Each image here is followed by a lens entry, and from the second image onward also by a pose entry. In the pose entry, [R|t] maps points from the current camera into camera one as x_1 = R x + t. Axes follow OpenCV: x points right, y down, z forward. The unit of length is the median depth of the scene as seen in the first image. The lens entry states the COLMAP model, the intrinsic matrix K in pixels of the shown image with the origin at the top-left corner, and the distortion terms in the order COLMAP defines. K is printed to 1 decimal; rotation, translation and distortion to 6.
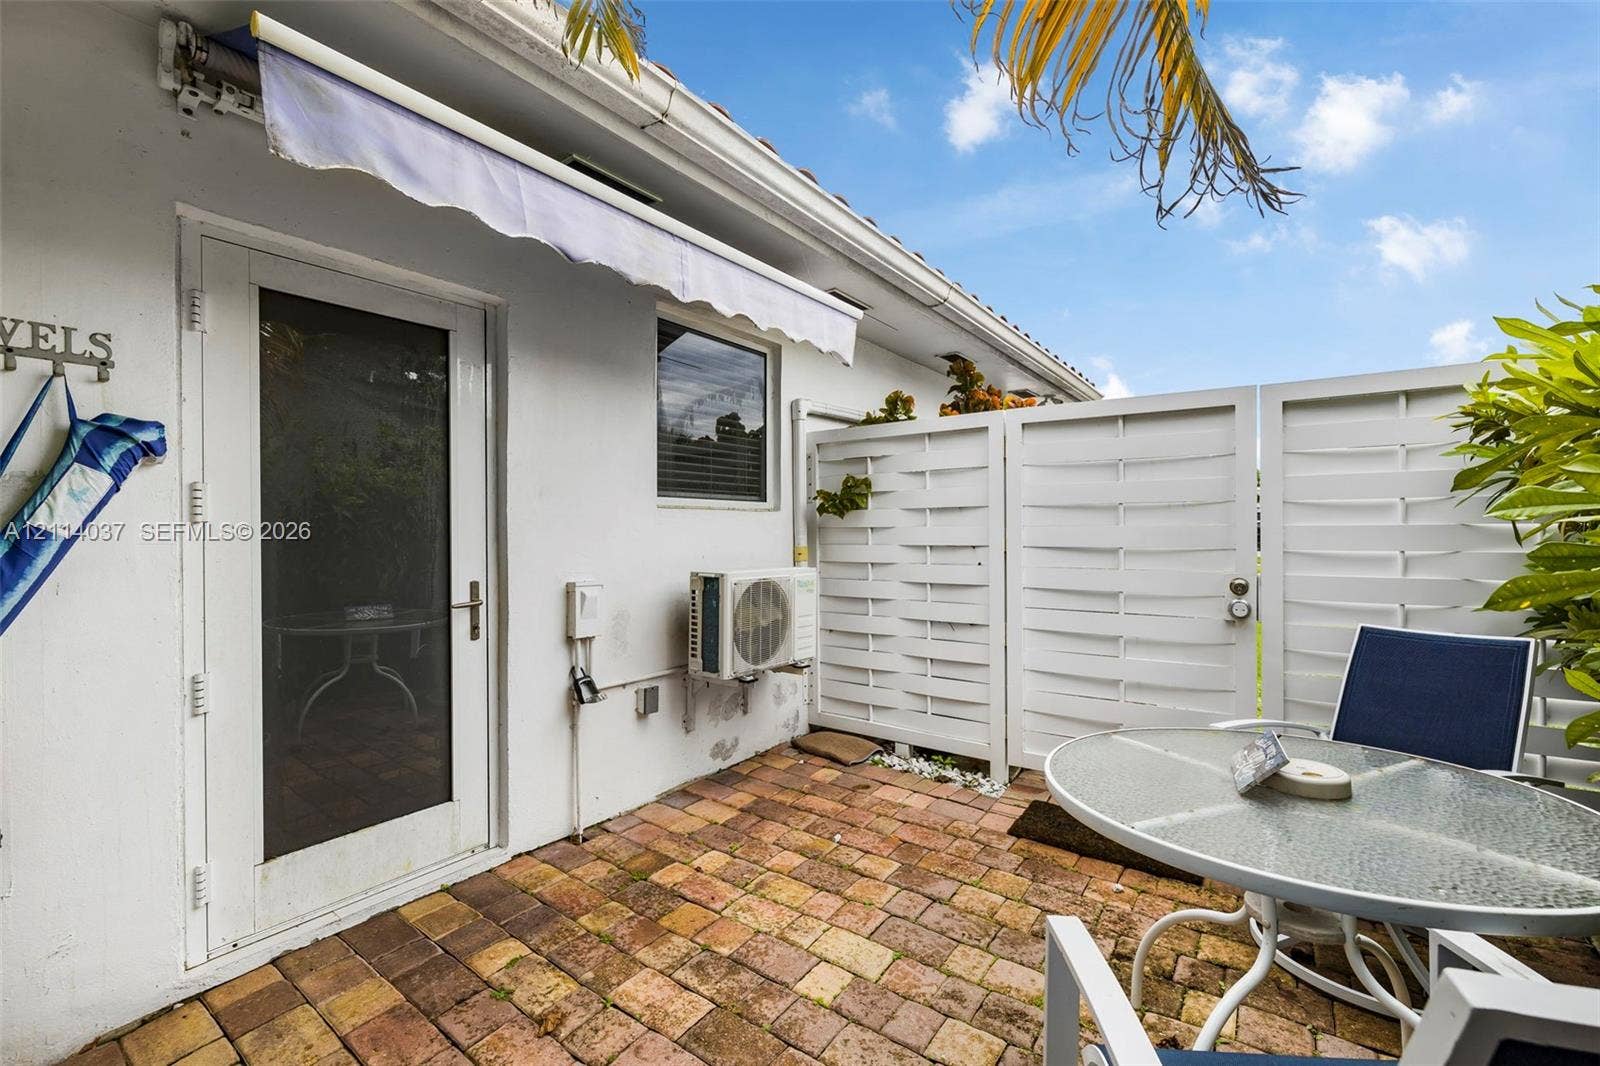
lens RADIAL K [[668.1, 0, 803.8], [0, 668.1, 533.0], [0, 0, 1]] dist [0.001786, 0.000056]
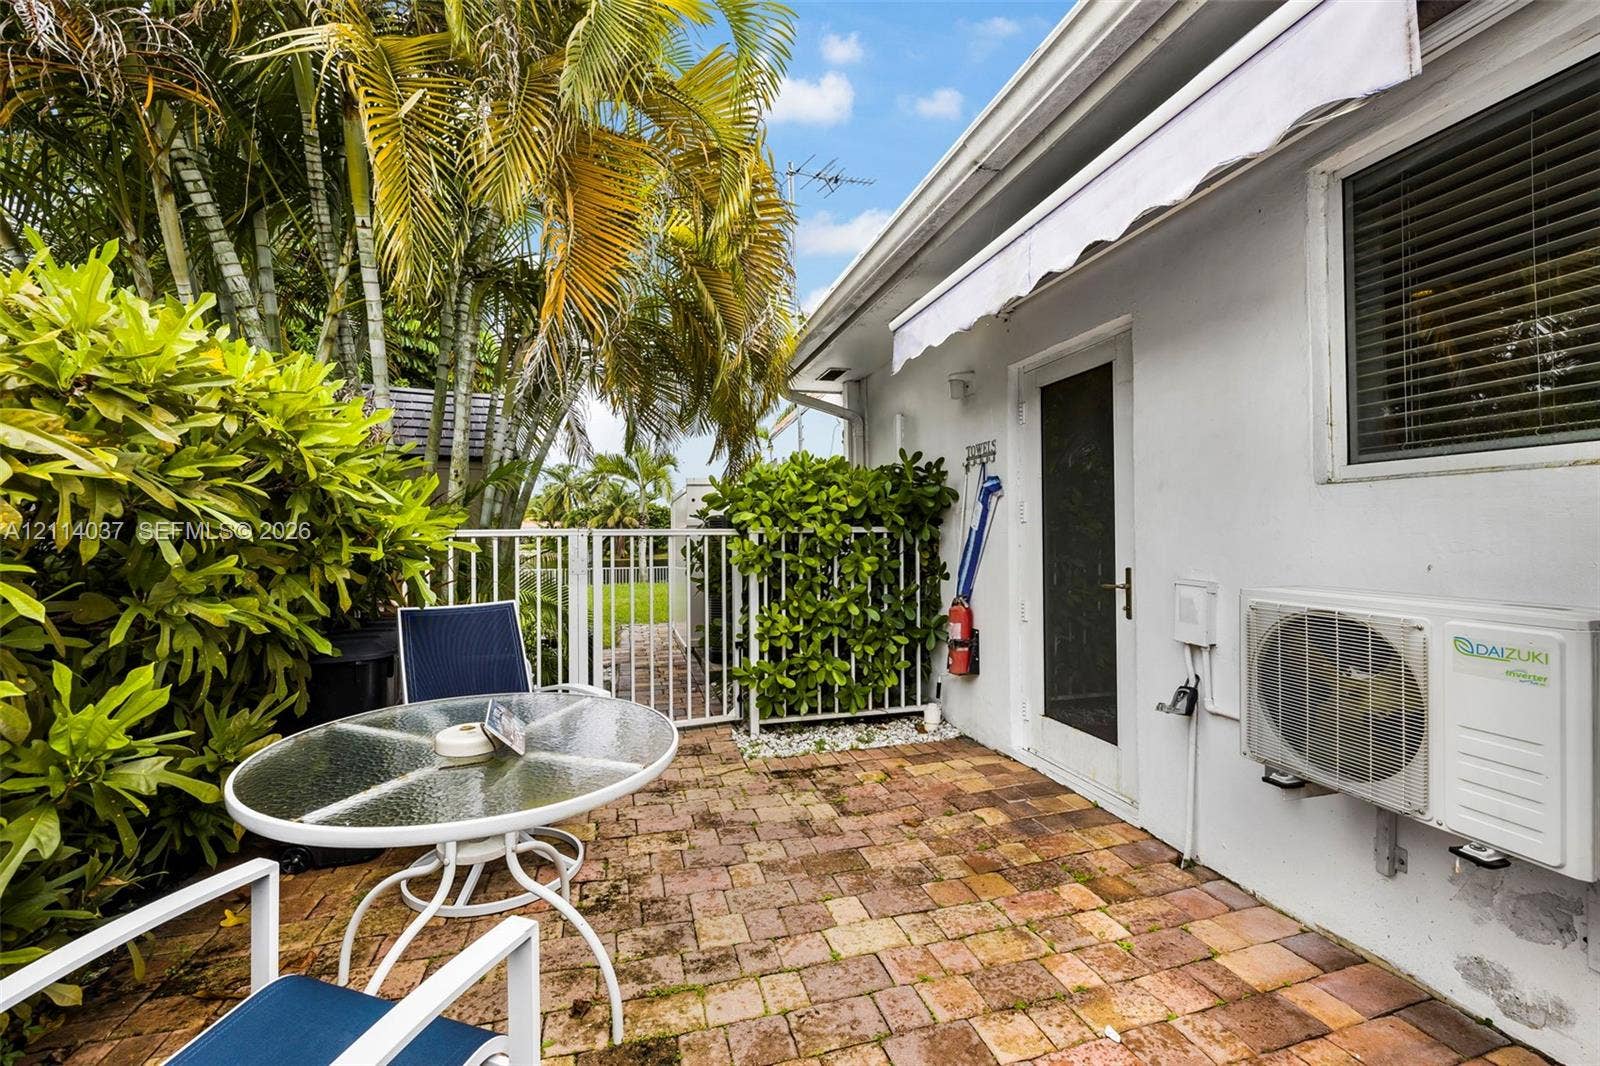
lens RADIAL K [[668.1, 0, 803.8], [0, 668.1, 533.0], [0, 0, 1]] dist [0.001786, 0.000056]
pose [[-0.620566, 0.005245, -0.784137, 0.790330], [0.007046, 0.999975, 0.001113, 0.006762], [0.784123, -0.004835, -0.620587, 1.329407]]
